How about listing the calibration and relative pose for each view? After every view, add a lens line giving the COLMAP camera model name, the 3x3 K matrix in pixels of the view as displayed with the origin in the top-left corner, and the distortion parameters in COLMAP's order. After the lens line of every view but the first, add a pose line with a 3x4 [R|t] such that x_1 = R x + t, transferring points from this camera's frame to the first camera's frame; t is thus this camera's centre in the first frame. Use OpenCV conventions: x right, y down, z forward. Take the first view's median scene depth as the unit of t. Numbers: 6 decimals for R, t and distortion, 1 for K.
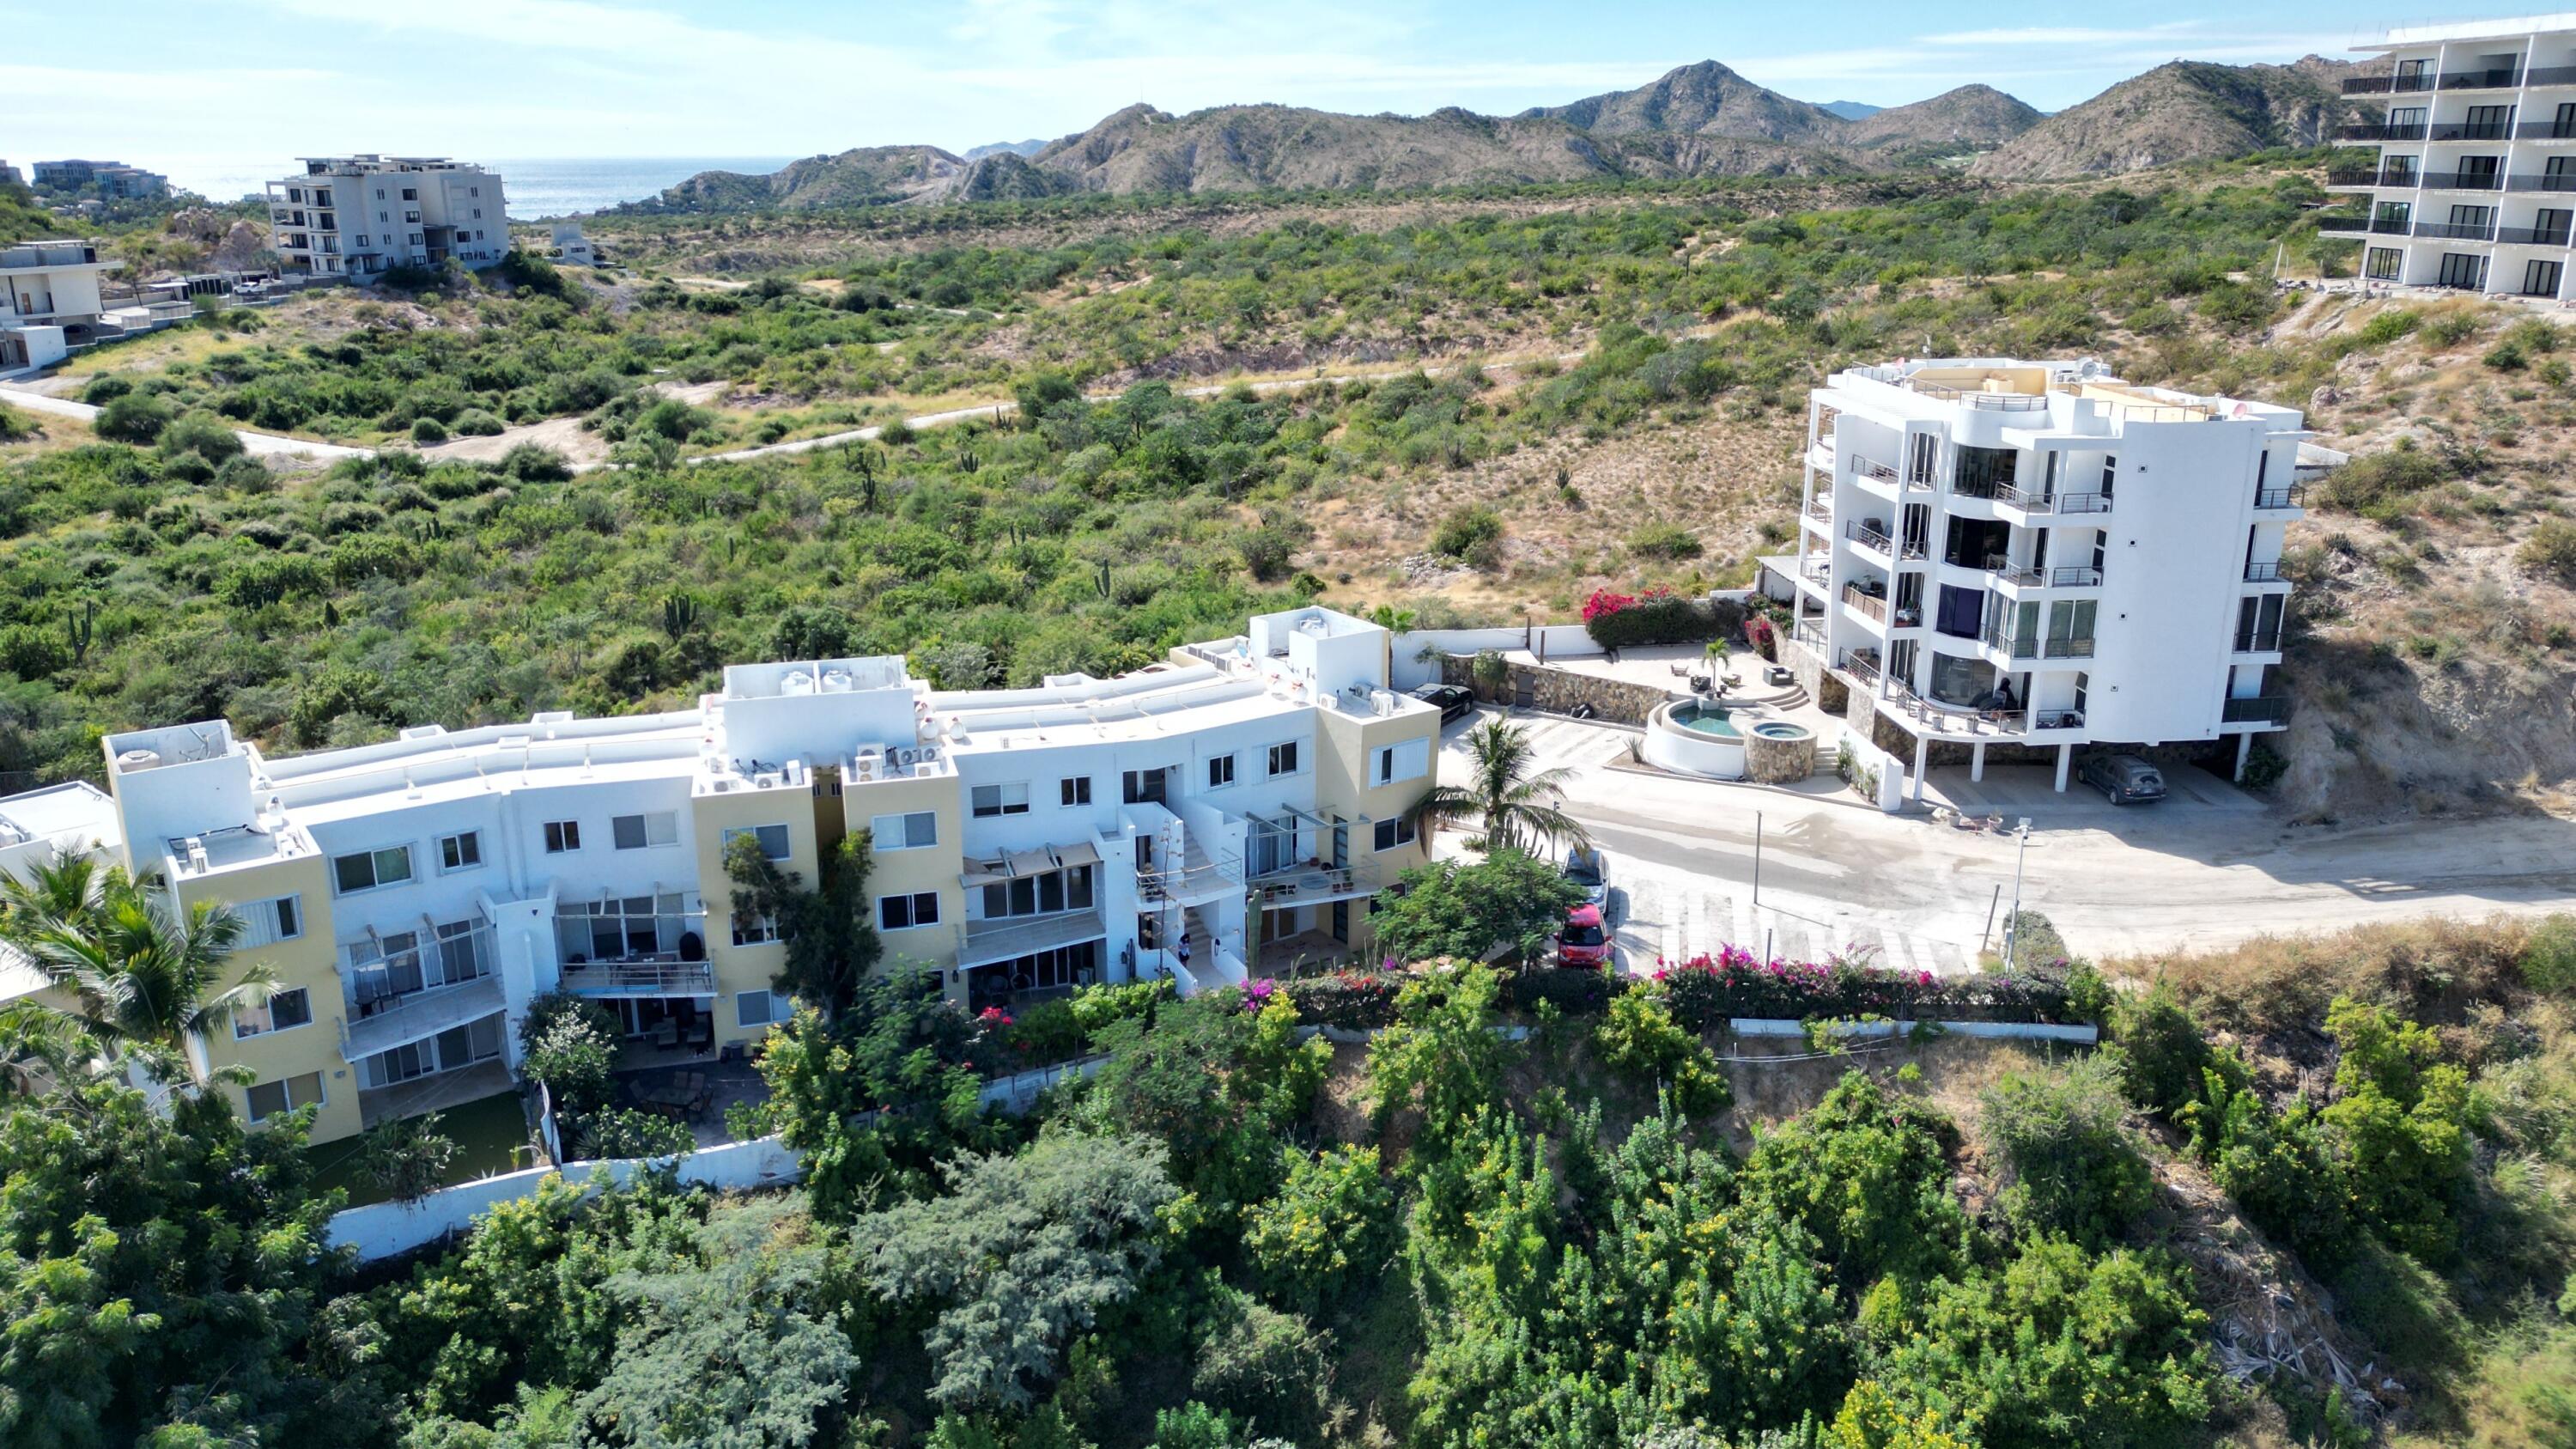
lens RADIAL K [[1798.6, 0, 1288.0], [0, 1798.6, 724.5], [0, 0, 1]] dist [0.155935, -0.000698]
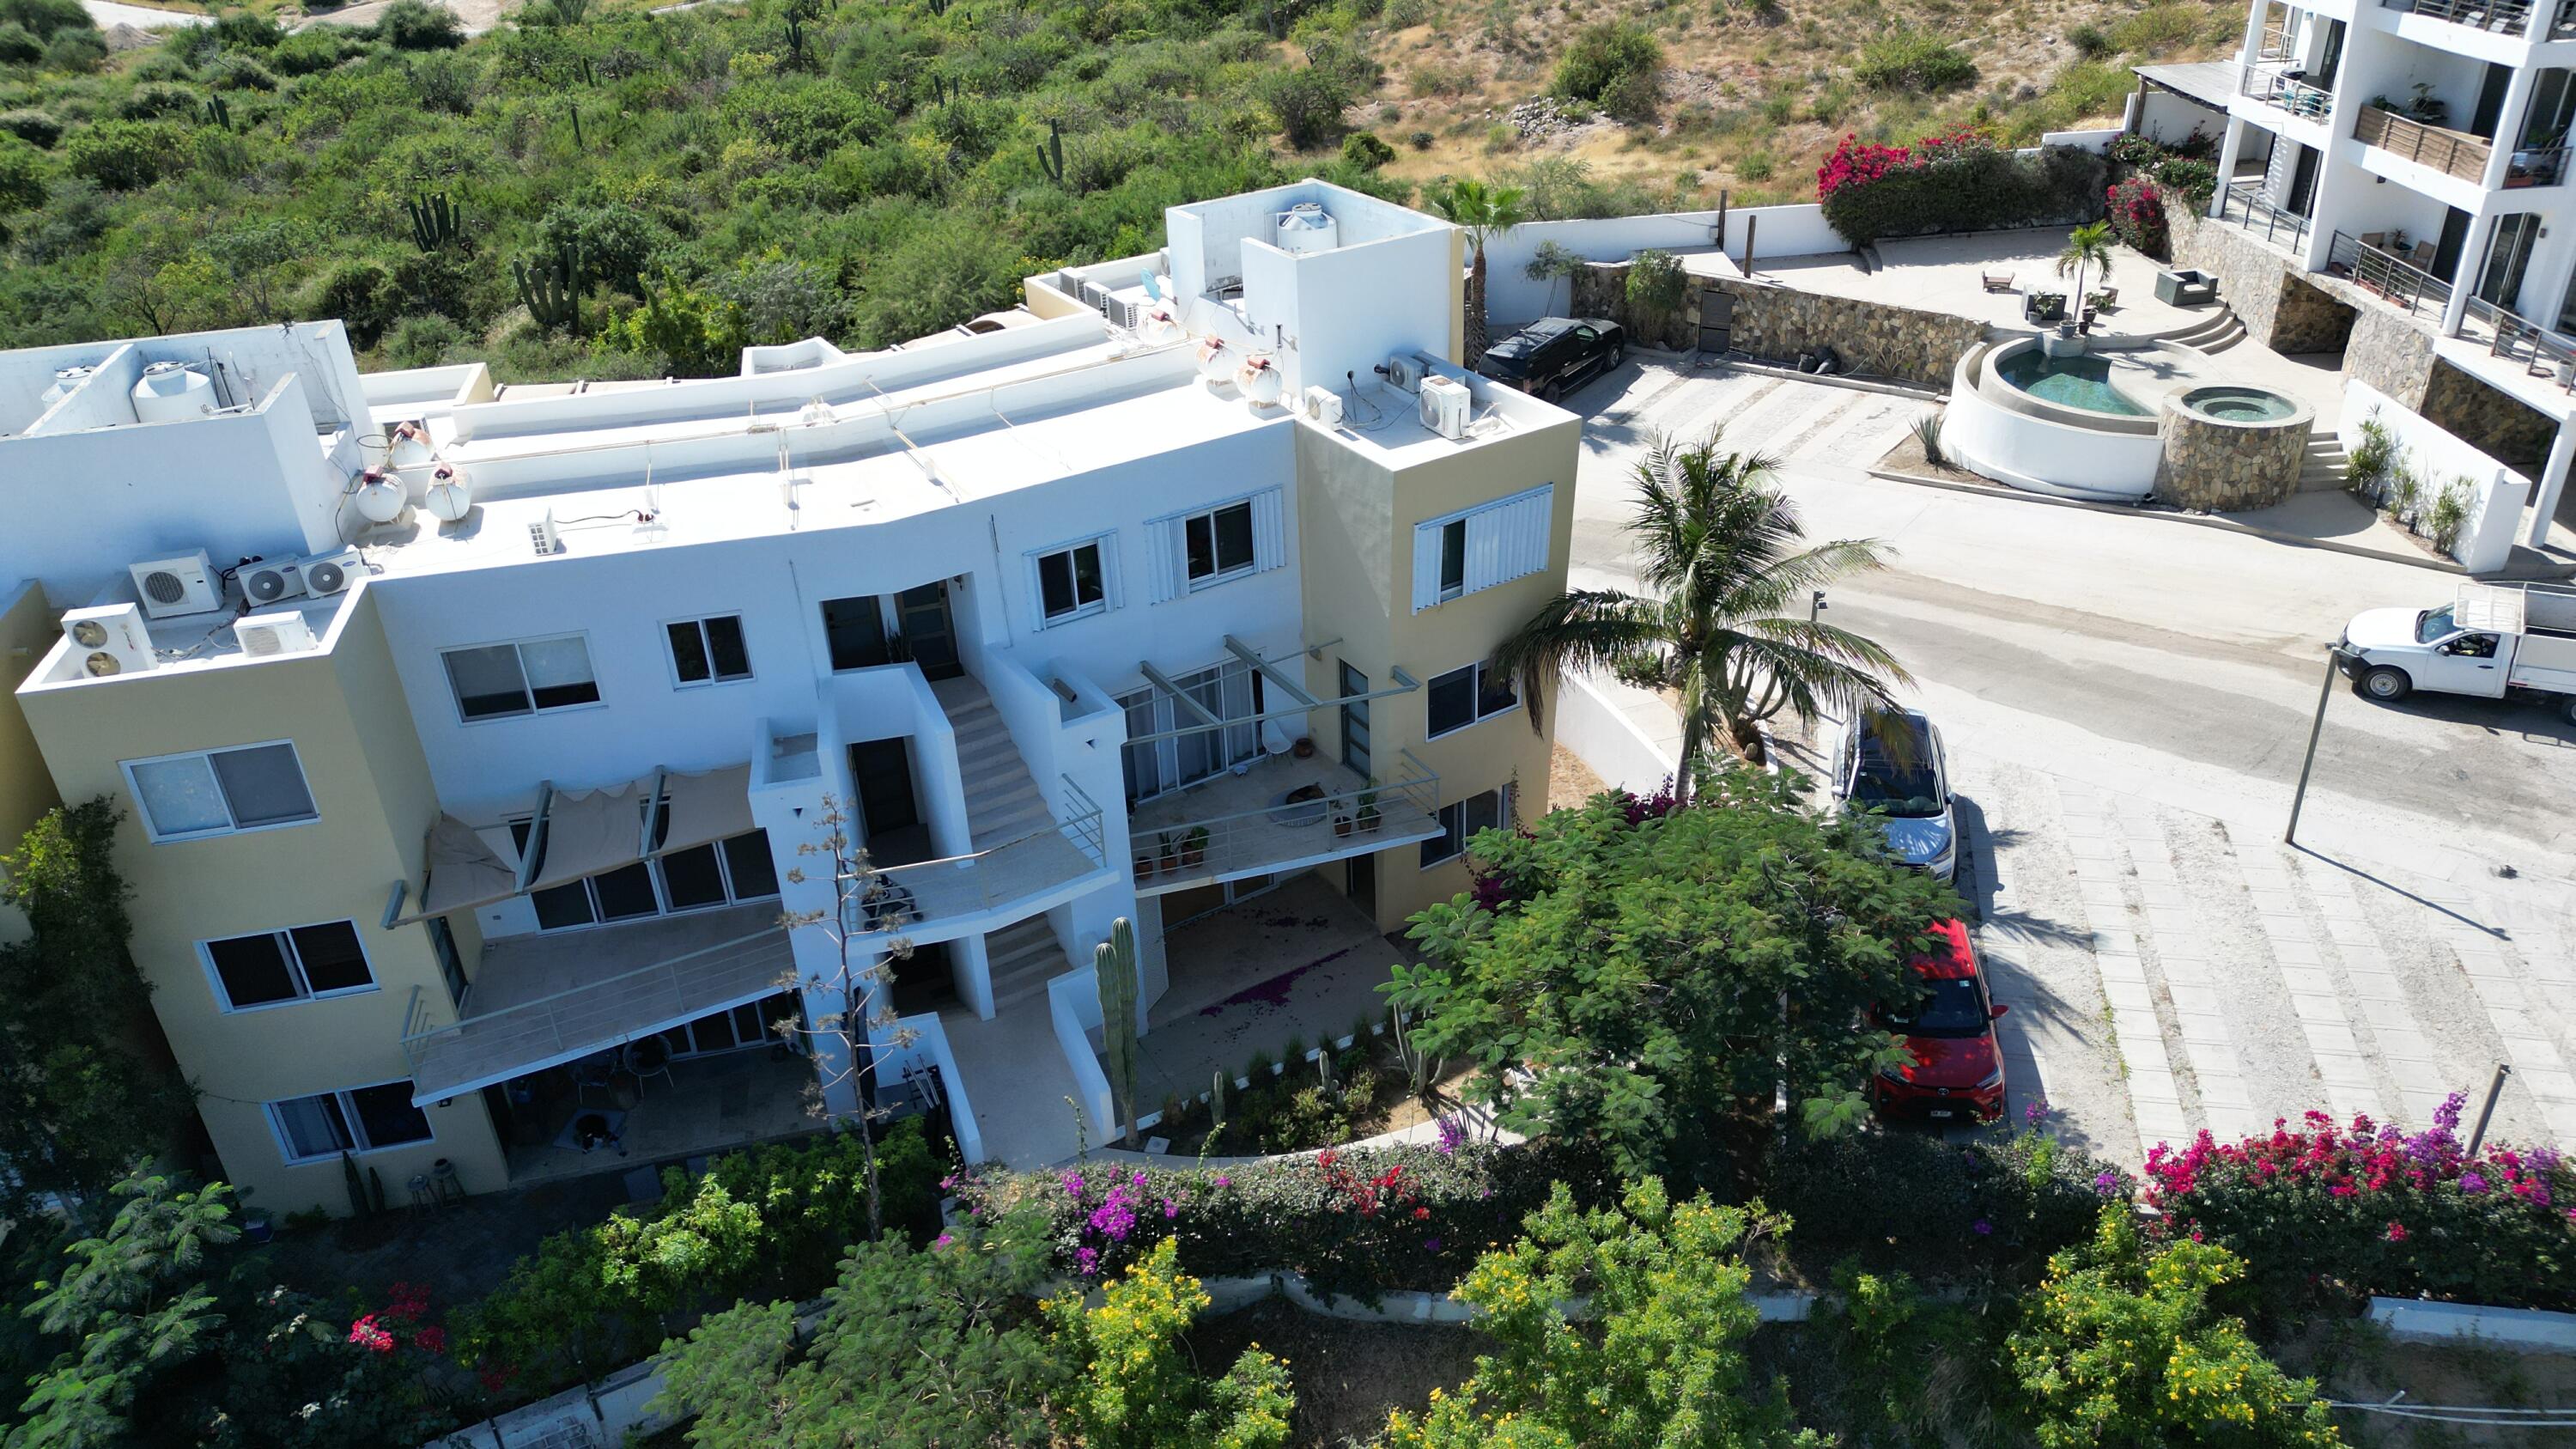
lens RADIAL K [[1777.4, 0, 1288.0], [0, 1777.4, 724.5], [0, 0, 1]] dist [0.058305, -0.036401]
pose [[0.997938, -0.009087, -0.063541, 0.031142], [0.022974, 0.974914, 0.221394, -0.025139], [0.059936, -0.222397, 0.973112, 0.425513]]
